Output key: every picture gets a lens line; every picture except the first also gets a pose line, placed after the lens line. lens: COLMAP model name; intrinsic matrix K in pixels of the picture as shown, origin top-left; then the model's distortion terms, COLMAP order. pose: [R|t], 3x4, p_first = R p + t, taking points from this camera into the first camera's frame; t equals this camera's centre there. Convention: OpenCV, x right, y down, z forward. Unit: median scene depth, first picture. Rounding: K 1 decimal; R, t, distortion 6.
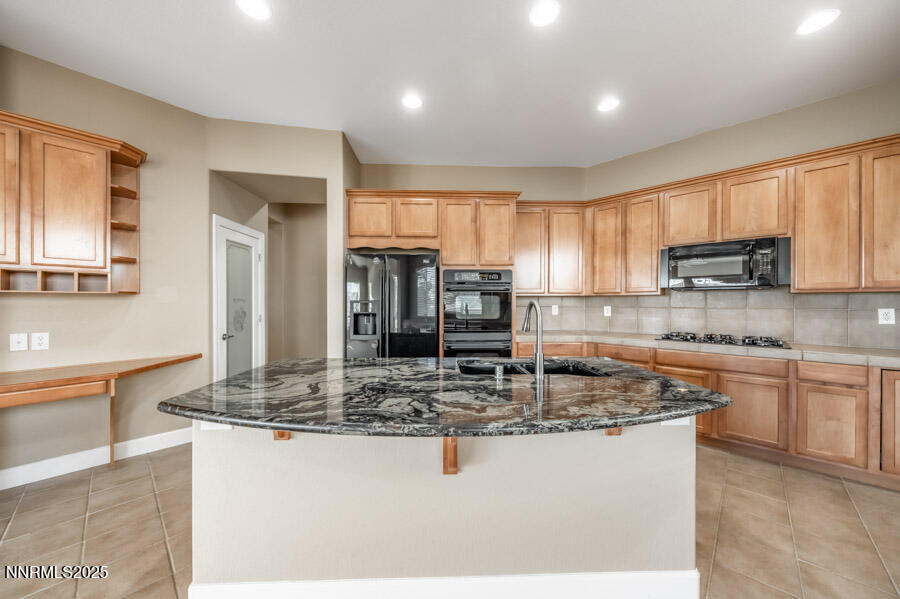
lens RADIAL K [[316.5, 0, 477.2], [0, 316.5, 301.5], [0, 0, 1]] dist [0.002166, -0.000085]
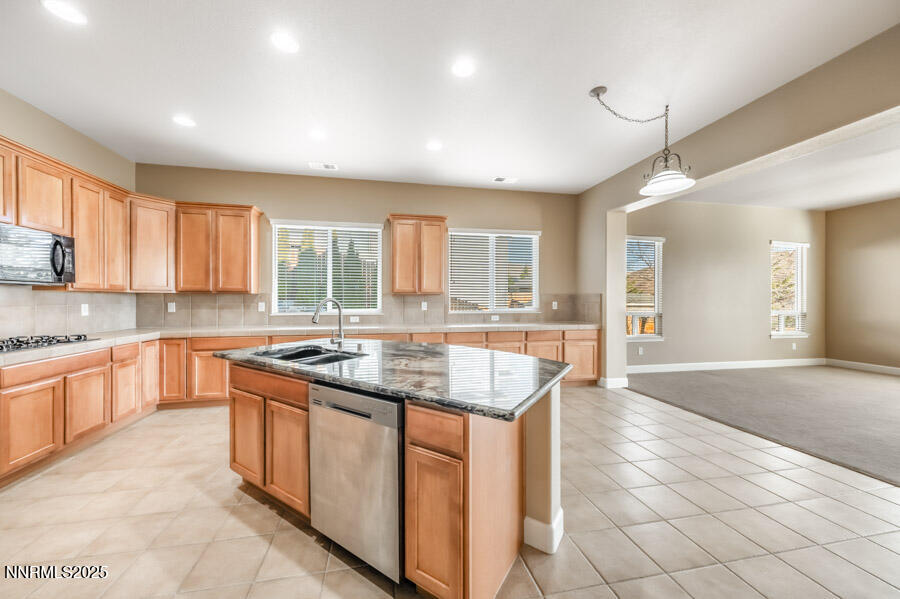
lens RADIAL K [[316.5, 0, 446.0], [0, 316.5, 298.5], [0, 0, 1]] dist [0.002166, -0.000085]
pose [[-0.744915, -0.001444, 0.667158, -0.556832], [0.006291, 0.999938, 0.009188, -0.002968], [-0.667130, 0.011042, -0.744859, 0.742987]]
